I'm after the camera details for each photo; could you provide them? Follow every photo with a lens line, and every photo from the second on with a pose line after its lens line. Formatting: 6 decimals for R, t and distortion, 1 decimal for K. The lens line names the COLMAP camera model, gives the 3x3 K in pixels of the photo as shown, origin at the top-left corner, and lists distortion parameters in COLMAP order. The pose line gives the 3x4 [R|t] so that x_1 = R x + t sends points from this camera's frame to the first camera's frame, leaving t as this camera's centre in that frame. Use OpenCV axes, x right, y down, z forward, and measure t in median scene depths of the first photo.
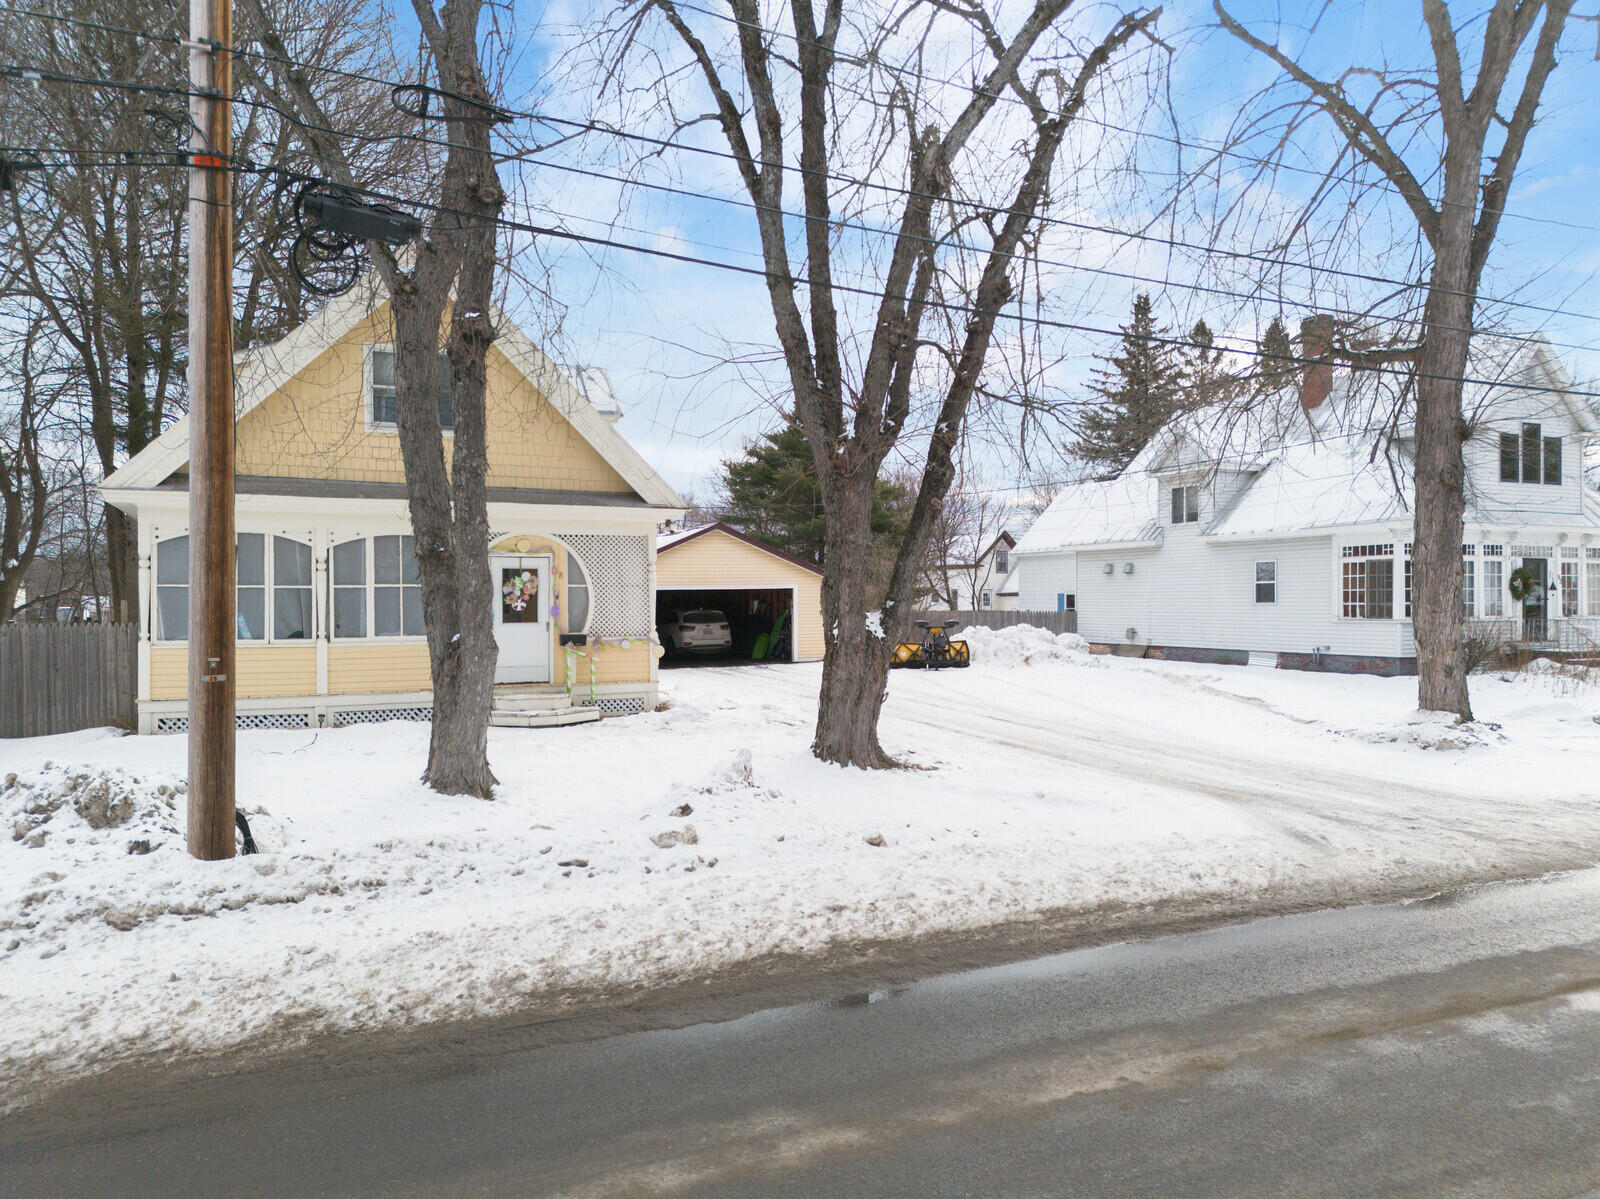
lens RADIAL K [[1127.5, 0, 806.3], [0, 1127.5, 593.3], [0, 0, 1]] dist [0.088505, -0.085653]
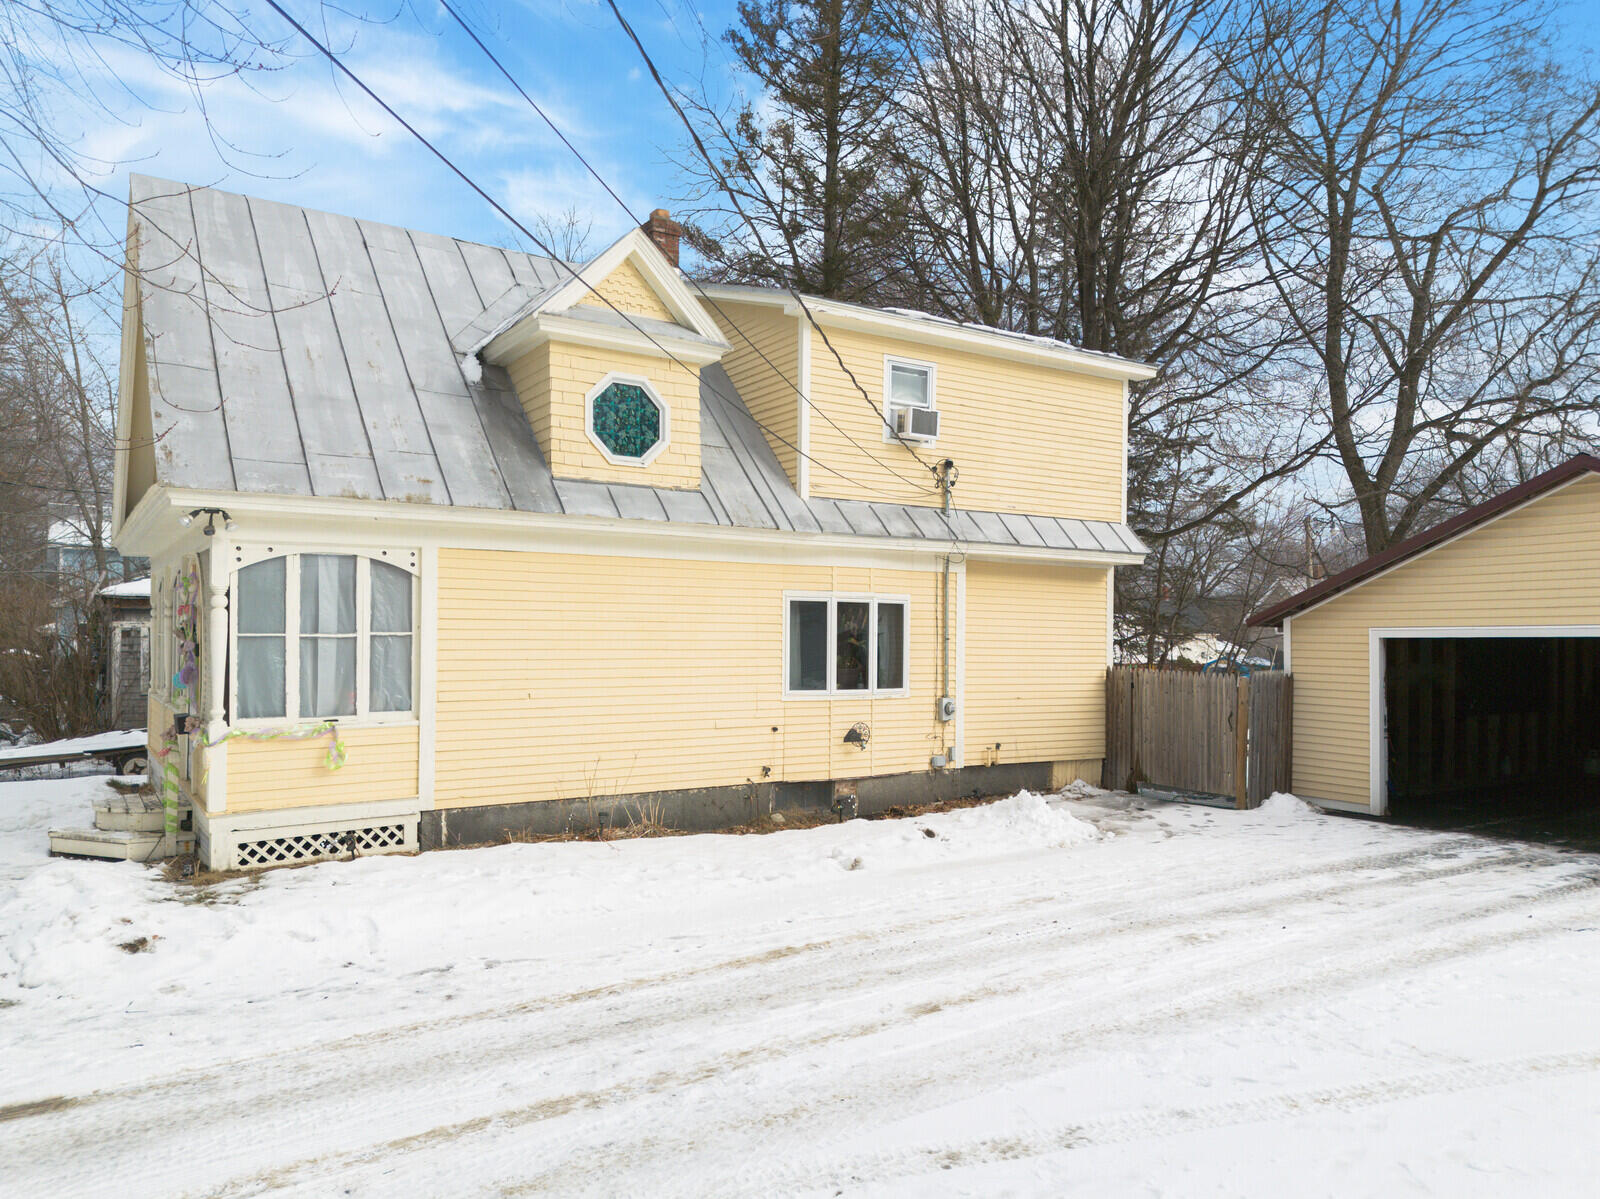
lens RADIAL K [[1140.6, 0, 800.2], [0, 1140.6, 620.5], [0, 0, 1]] dist [0.089583, -0.081805]
pose [[0.147127, -0.006848, -0.989094, 0.298895], [-0.001401, 0.999974, -0.007131, -0.006927], [0.989117, 0.002435, 0.147114, 0.794352]]
